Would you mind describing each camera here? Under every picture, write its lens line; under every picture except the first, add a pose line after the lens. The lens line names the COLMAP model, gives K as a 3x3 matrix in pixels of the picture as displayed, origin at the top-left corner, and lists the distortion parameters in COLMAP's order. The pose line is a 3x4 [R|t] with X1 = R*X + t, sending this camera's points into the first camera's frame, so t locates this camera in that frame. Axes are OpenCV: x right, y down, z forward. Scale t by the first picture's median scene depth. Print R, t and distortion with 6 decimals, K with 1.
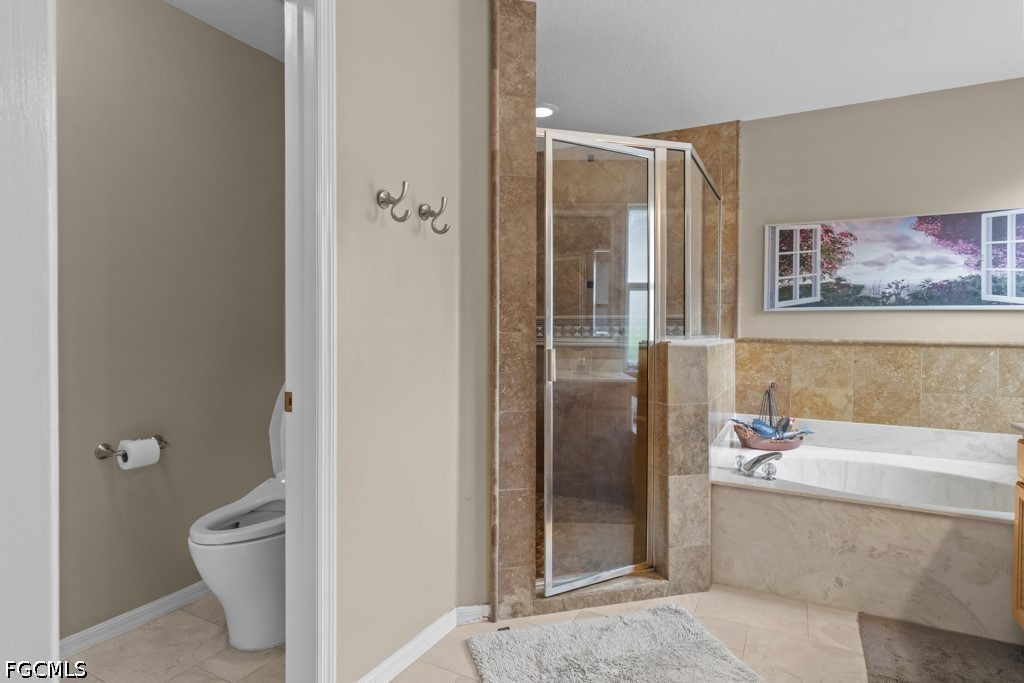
lens RADIAL K [[539.0, 0, 508.5], [0, 539.0, 337.5], [0, 0, 1]] dist [-0.006123, 0.005389]
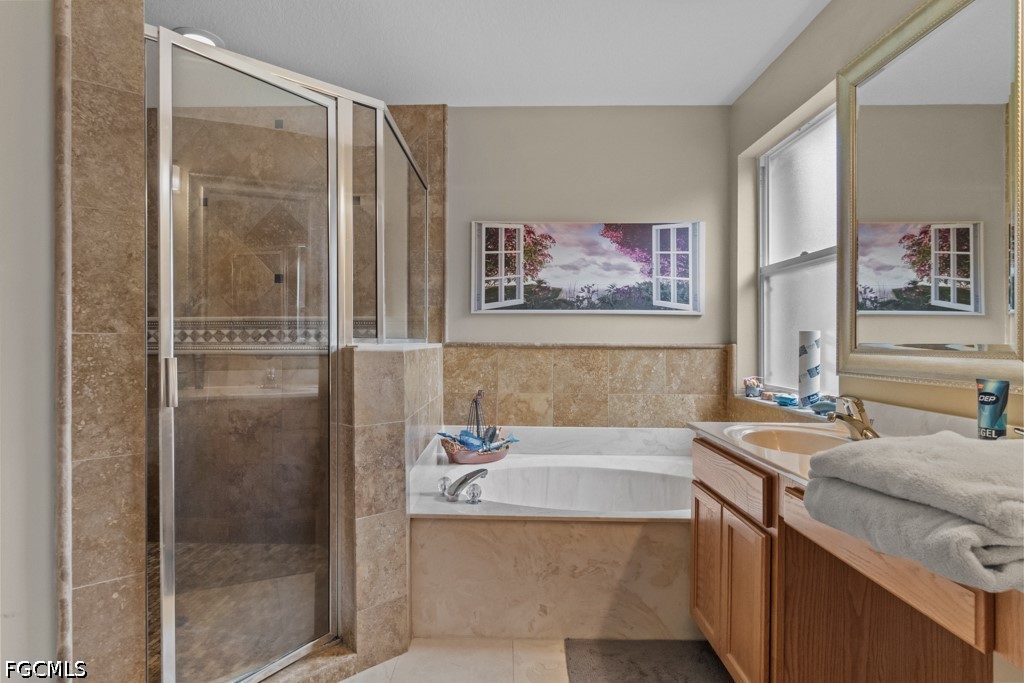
lens RADIAL K [[539.0, 0, 511.2], [0, 539.0, 343.5], [0, 0, 1]] dist [-0.006123, 0.005389]
pose [[0.877390, -0.005590, 0.479746, 0.120113], [0.007328, 0.999972, -0.001751, 0.007322], [-0.479723, 0.005052, 0.877406, 0.204277]]
